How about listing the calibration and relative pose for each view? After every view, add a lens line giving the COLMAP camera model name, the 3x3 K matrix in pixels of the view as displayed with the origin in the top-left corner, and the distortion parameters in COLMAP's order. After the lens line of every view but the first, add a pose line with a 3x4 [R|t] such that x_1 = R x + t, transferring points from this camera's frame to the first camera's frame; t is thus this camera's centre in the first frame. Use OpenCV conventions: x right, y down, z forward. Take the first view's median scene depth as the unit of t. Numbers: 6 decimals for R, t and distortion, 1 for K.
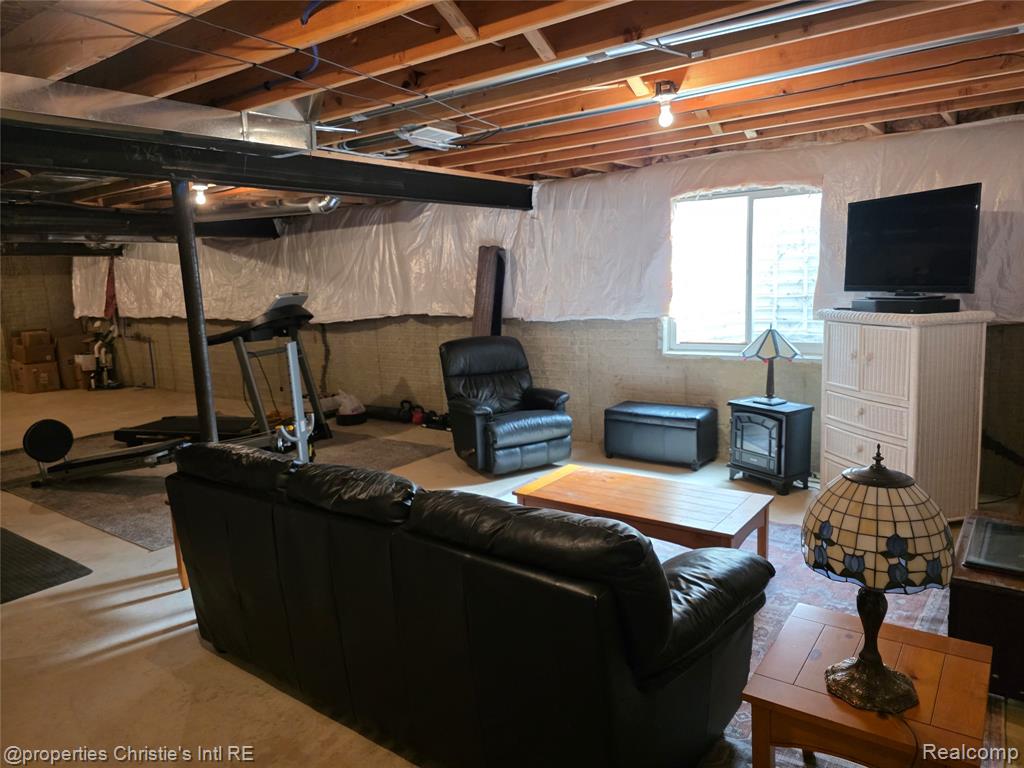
lens RADIAL K [[702.6, 0, 512.0], [0, 702.6, 384.0], [0, 0, 1]] dist [0.001985, -0.000750]
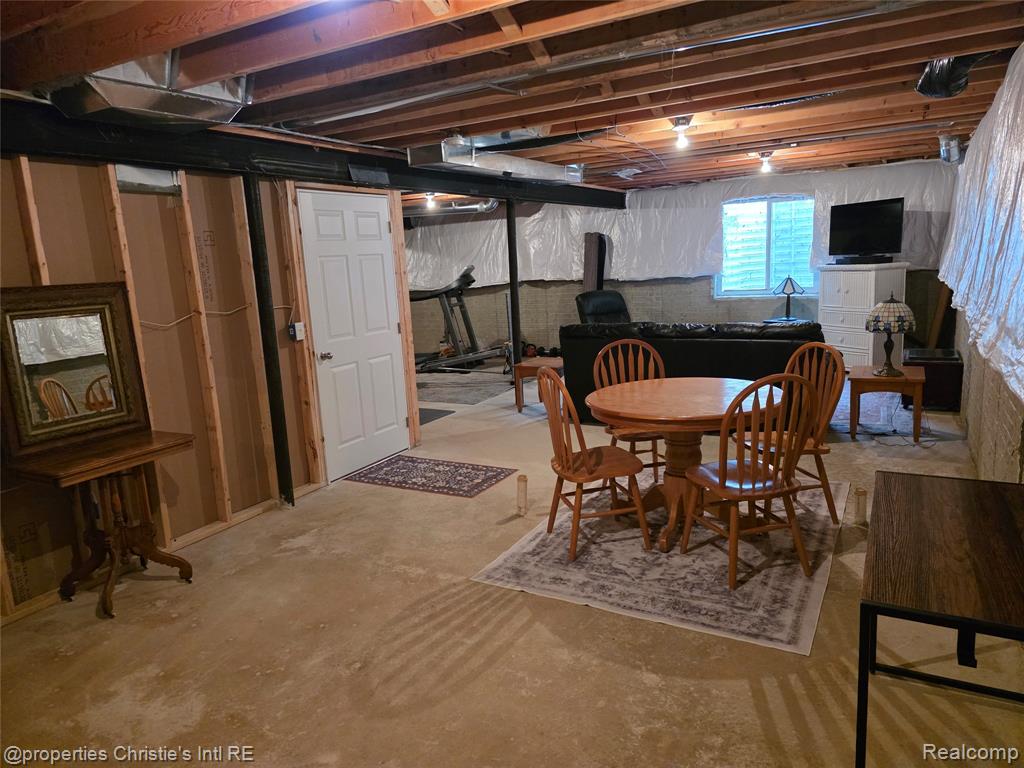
lens RADIAL K [[685.4, 0, 524.3], [0, 685.4, 384.8], [0, 0, 1]] dist [0.003405, -0.003940]
pose [[0.991716, -0.036267, 0.123224, -0.404246], [0.033822, 0.999188, 0.021876, 0.102954], [-0.123917, -0.017527, 0.992138, -0.496790]]
